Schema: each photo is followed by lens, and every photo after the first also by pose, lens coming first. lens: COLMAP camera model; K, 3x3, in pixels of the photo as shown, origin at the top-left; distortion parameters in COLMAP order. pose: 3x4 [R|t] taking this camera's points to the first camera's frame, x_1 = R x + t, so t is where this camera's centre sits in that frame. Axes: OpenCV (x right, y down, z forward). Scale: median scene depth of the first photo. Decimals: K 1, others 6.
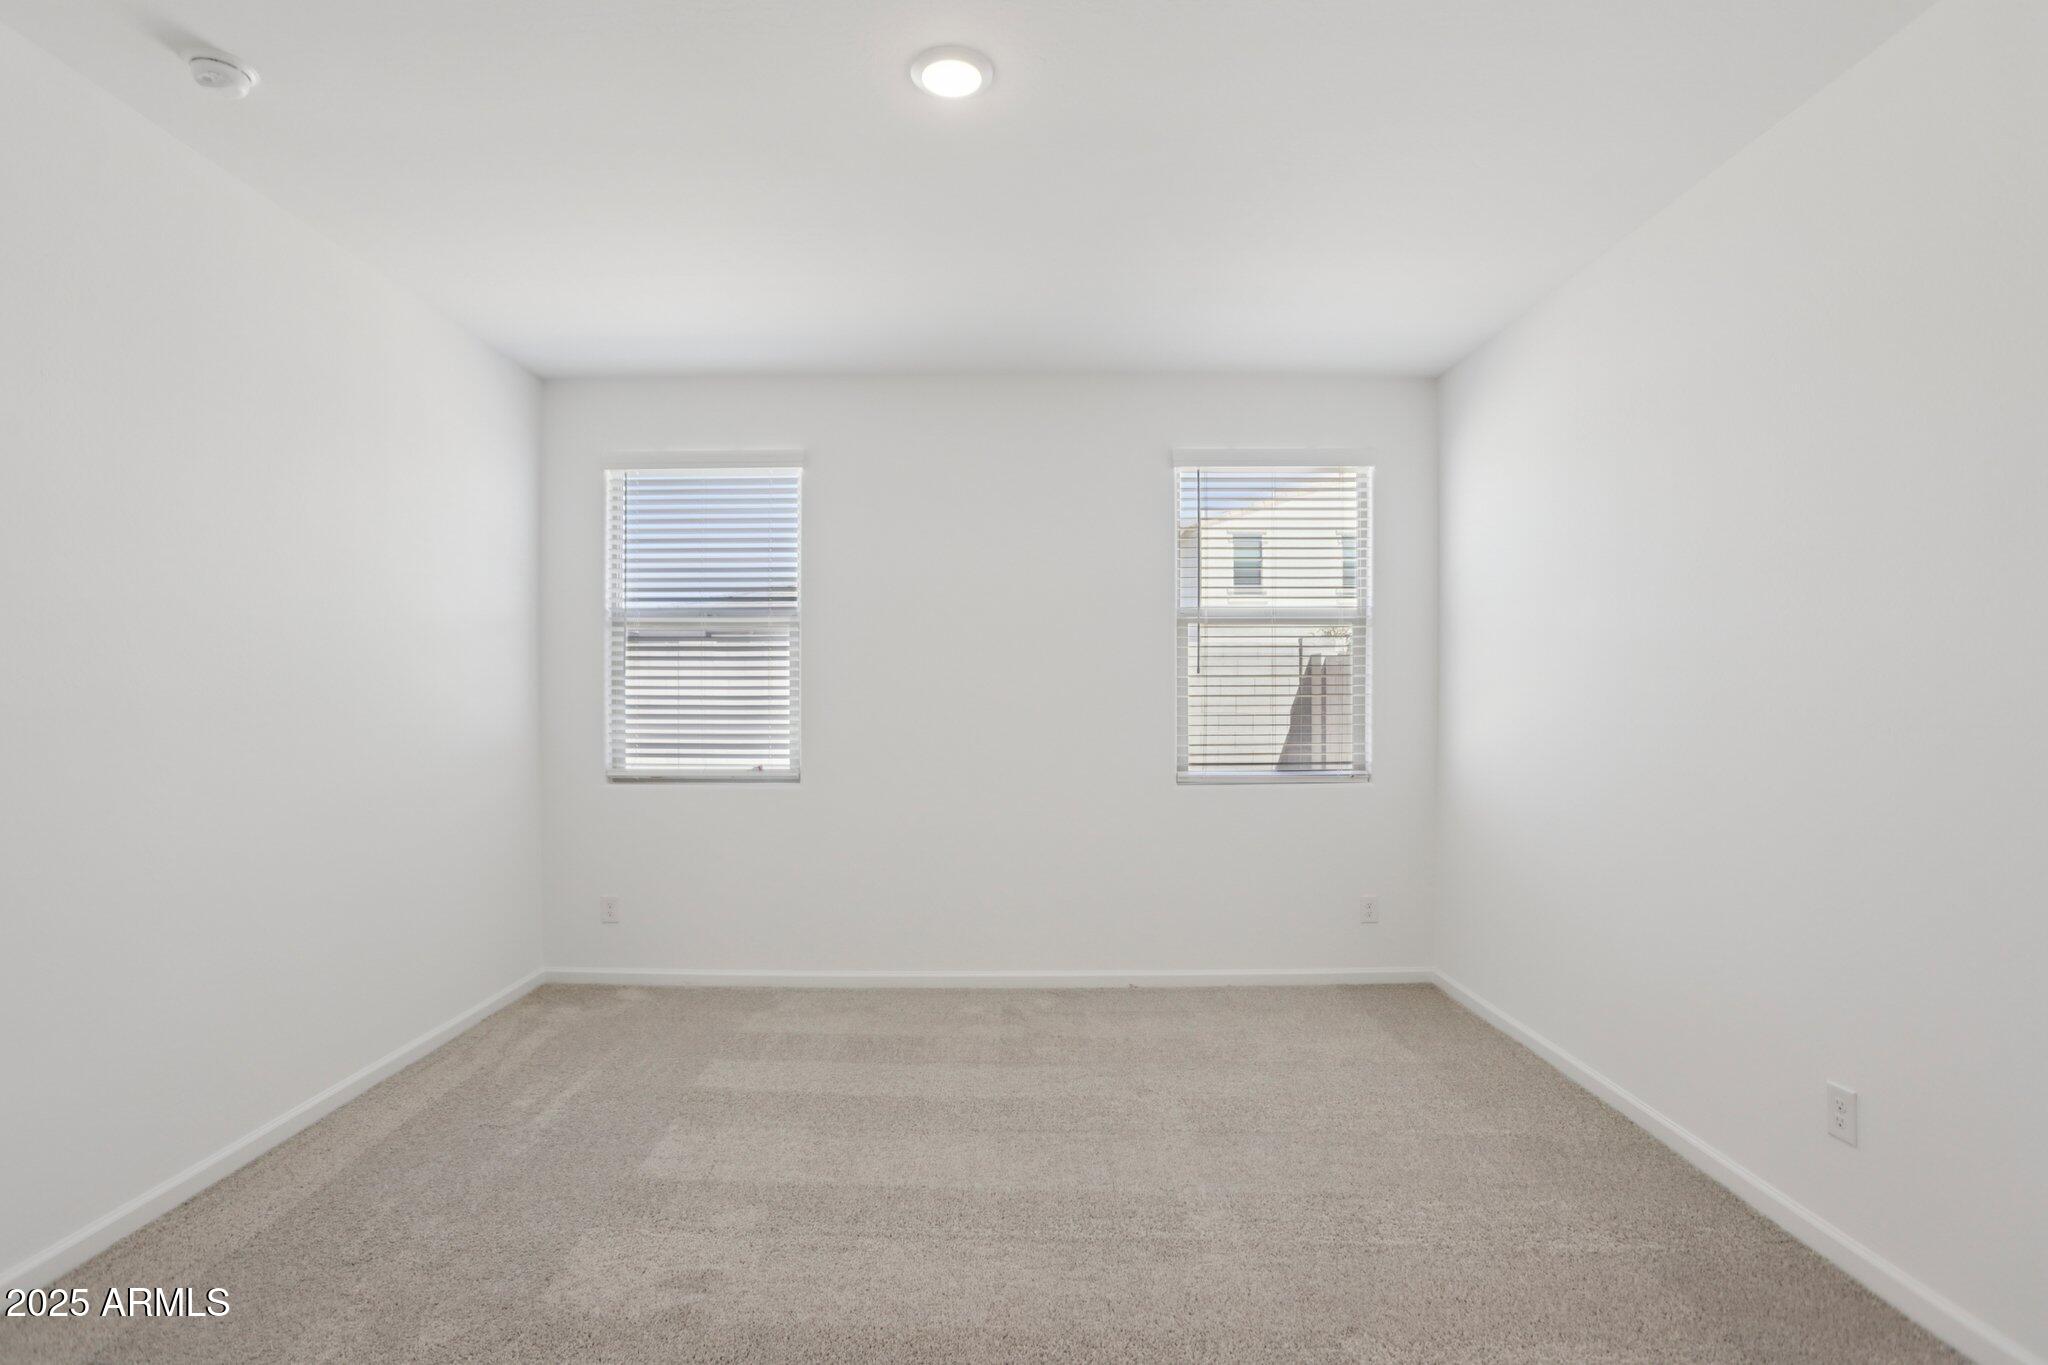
lens RADIAL K [[996.9, 0, 1003.0], [0, 996.9, 686.4], [0, 0, 1]] dist [-0.021765, 0.007229]
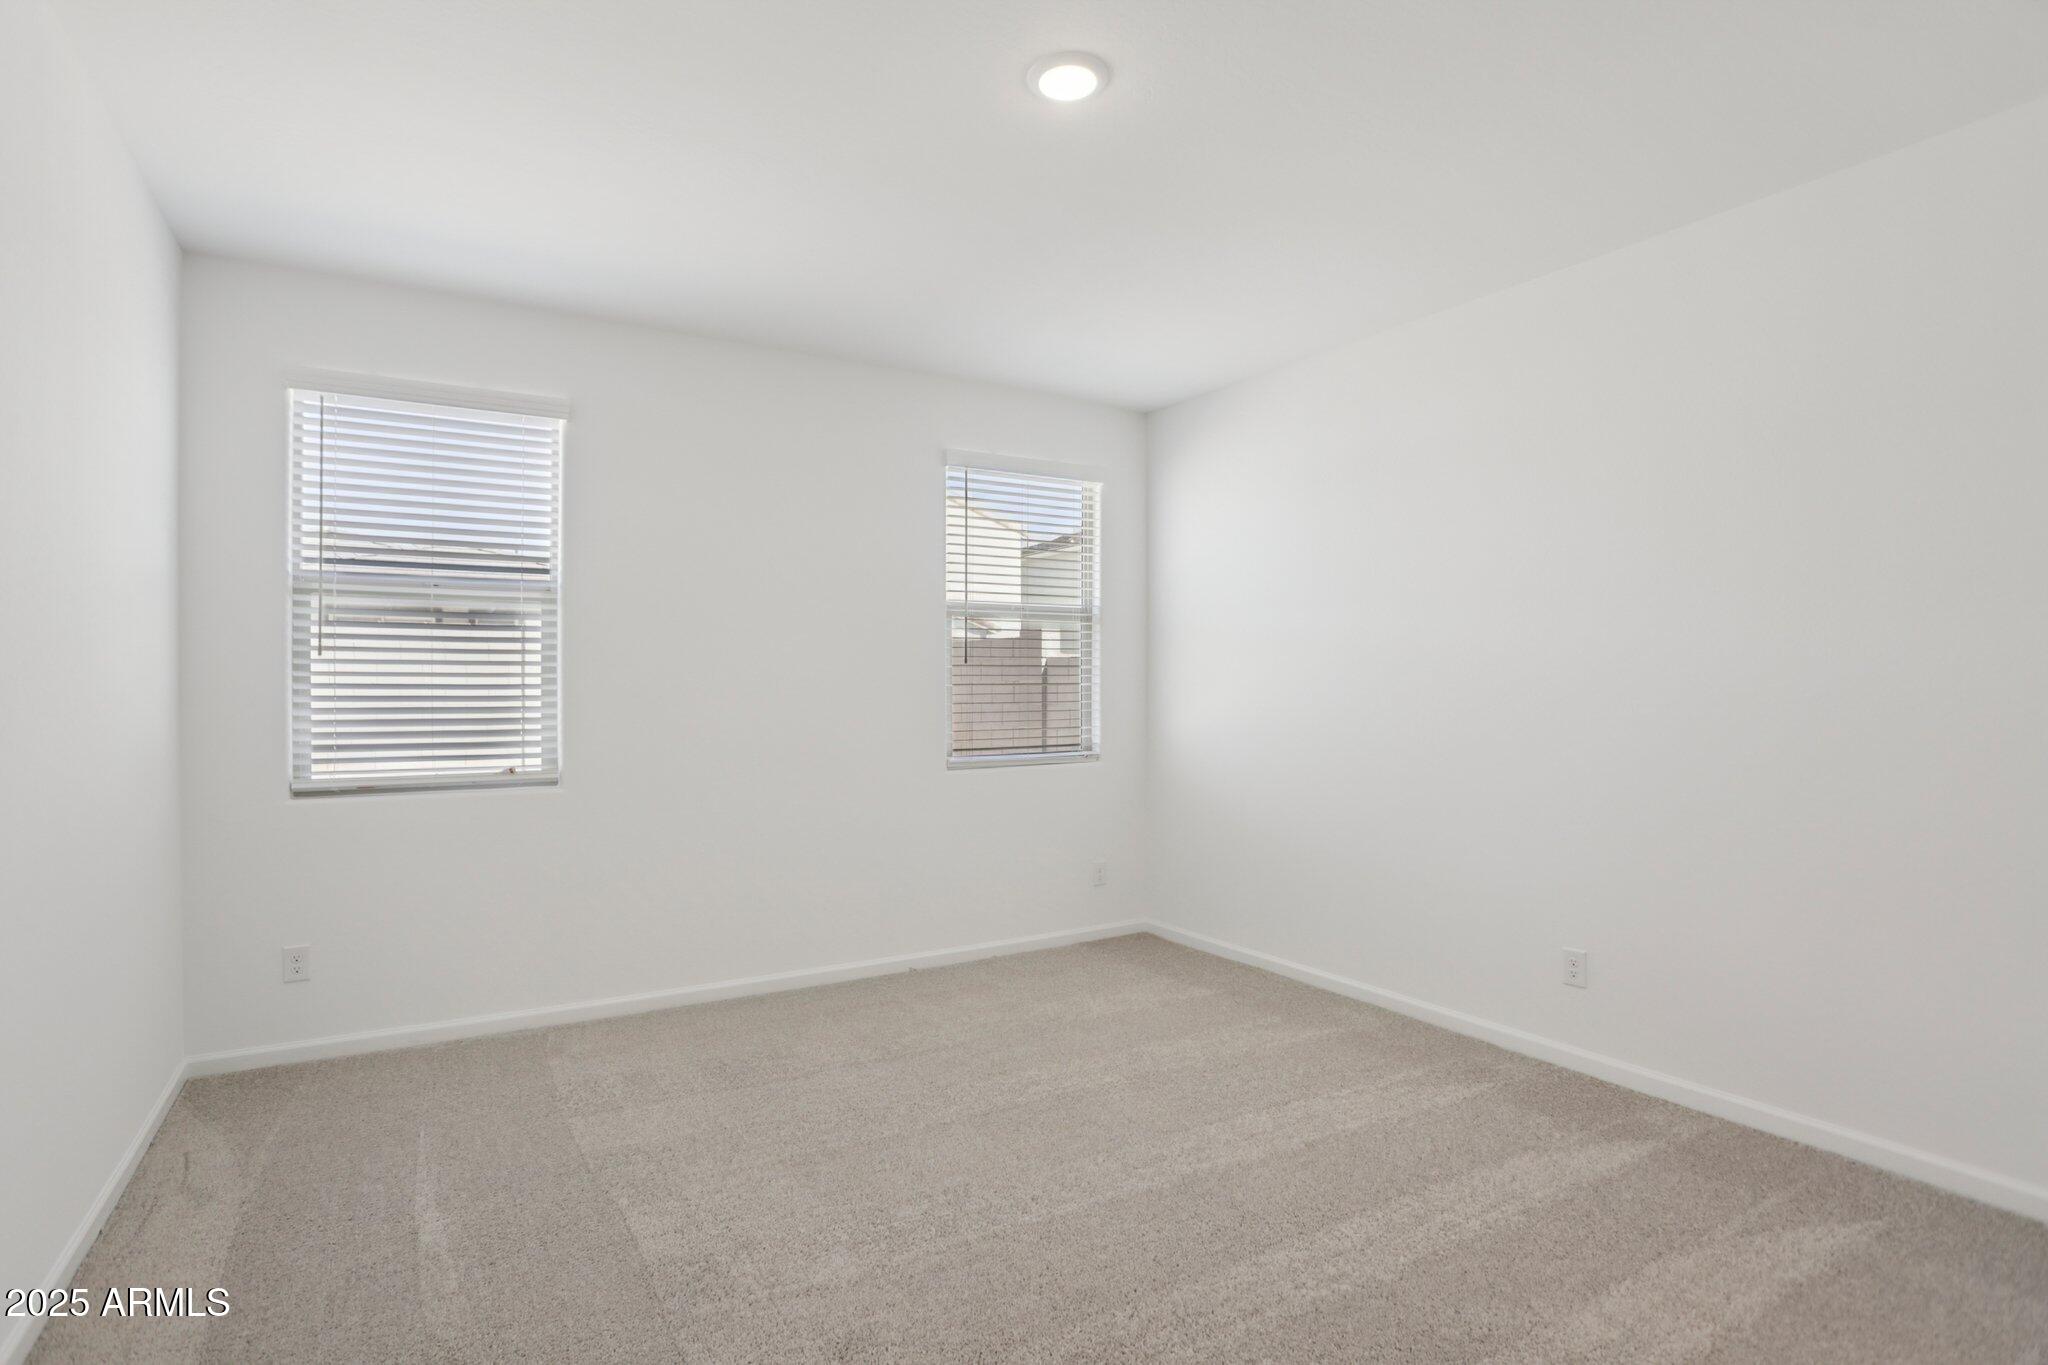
lens RADIAL K [[996.9, 0, 1012.5], [0, 996.9, 663.9], [0, 0, 1]] dist [-0.021765, 0.007229]
pose [[0.866503, 0.010552, 0.499061, -0.292356], [-0.004051, 0.999892, -0.014108, 0.002271], [-0.499156, 0.010203, 0.866452, 0.064193]]
